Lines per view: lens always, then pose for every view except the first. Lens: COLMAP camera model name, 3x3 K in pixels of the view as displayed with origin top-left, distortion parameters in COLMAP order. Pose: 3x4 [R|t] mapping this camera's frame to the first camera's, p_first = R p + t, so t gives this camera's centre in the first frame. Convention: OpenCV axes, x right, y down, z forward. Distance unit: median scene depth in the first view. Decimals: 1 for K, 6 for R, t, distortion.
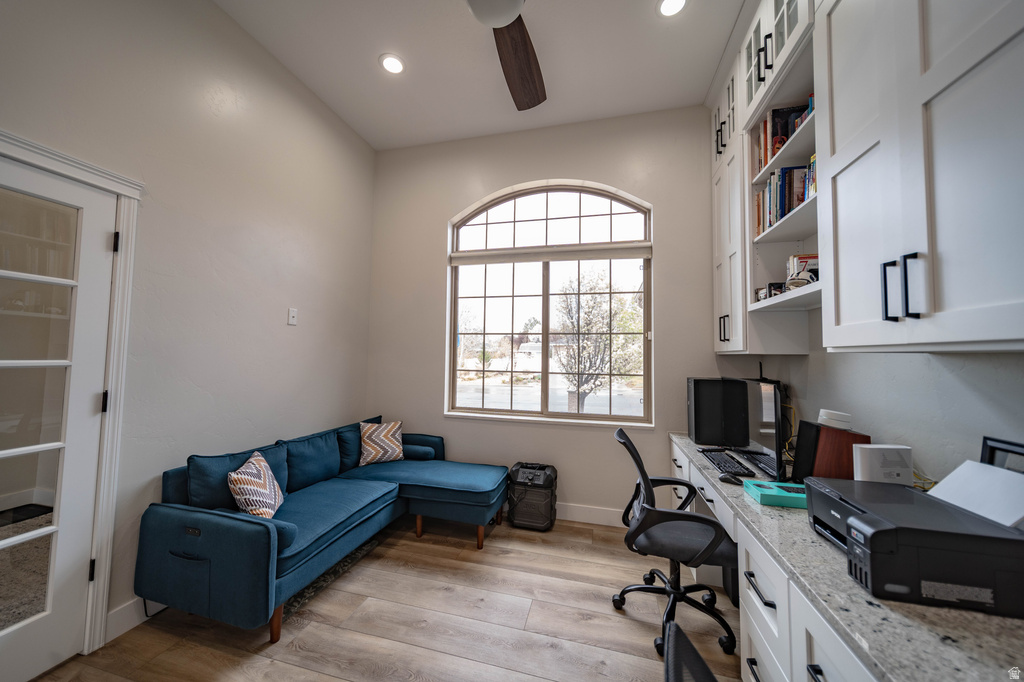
lens RADIAL K [[354.2, 0, 512.9], [0, 354.2, 337.0], [0, 0, 1]] dist [0.005873, 0.000124]
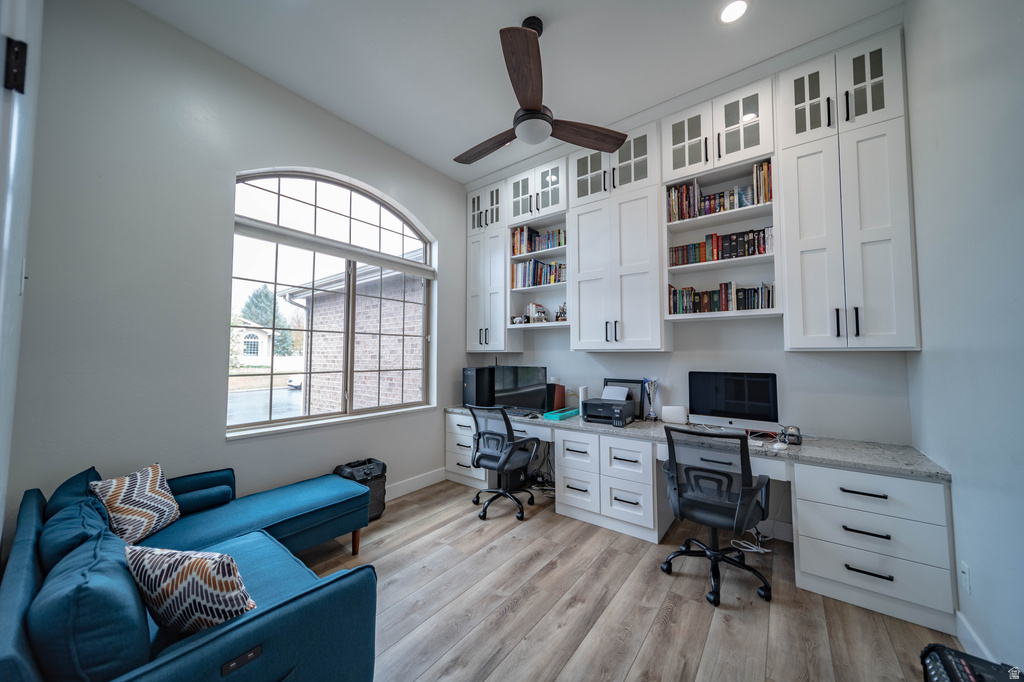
lens RADIAL K [[354.2, 0, 511.9], [0, 354.2, 336.2], [0, 0, 1]] dist [0.005873, 0.000124]
pose [[0.388768, 0.036147, 0.920626, -0.701249], [-0.041179, 0.998913, -0.021832, 0.003823], [-0.920415, -0.029423, 0.389834, 0.204333]]
